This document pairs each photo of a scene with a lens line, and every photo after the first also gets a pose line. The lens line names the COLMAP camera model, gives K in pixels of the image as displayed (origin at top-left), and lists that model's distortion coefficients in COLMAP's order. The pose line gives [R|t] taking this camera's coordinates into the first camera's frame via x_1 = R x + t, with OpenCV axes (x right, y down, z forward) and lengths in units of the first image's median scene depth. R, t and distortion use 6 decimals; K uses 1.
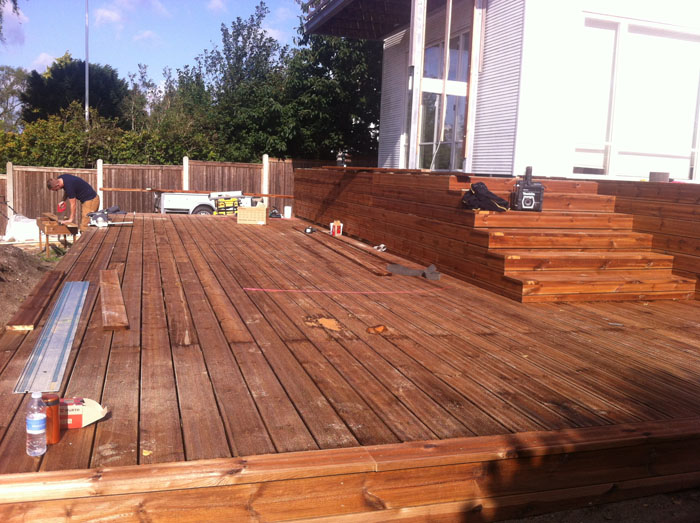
lens RADIAL K [[673.0, 0, 358.7], [0, 673.0, 262.8], [0, 0, 1]] dist [0.123723, -0.408969]
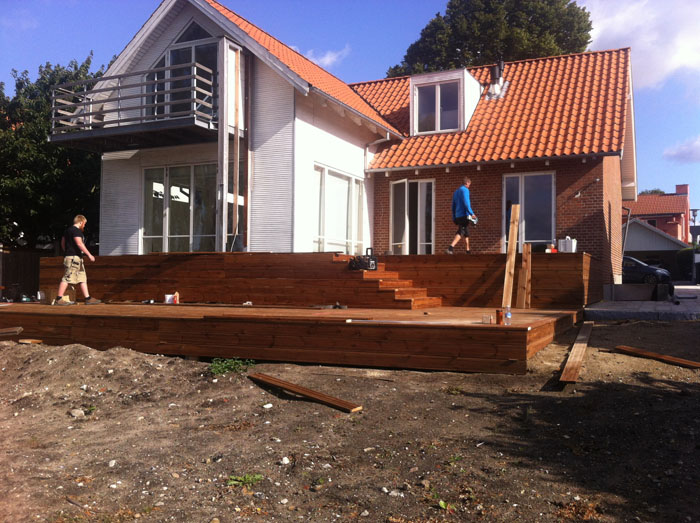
lens RADIAL K [[673.0, 0, 358.7], [0, 673.0, 262.8], [0, 0, 1]] dist [0.123723, -0.408969]
pose [[0.667412, -0.023012, 0.744333, -0.883607], [0.125890, 0.988623, -0.082316, 0.040974], [-0.733970, 0.148643, 0.662716, -0.186975]]
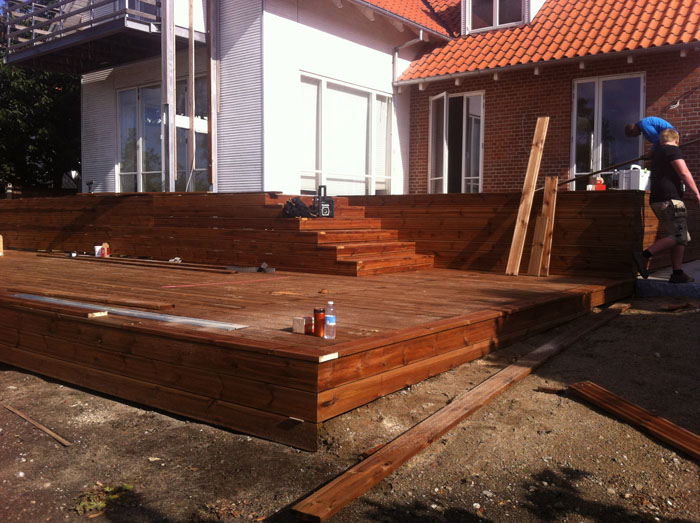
lens RADIAL K [[673.0, 0, 358.7], [0, 673.0, 262.8], [0, 0, 1]] dist [0.123723, -0.408969]
pose [[0.820399, -0.080351, 0.566118, -0.349876], [0.107894, 0.994045, -0.015269, 0.031866], [-0.561520, 0.073607, 0.824183, -0.120616]]
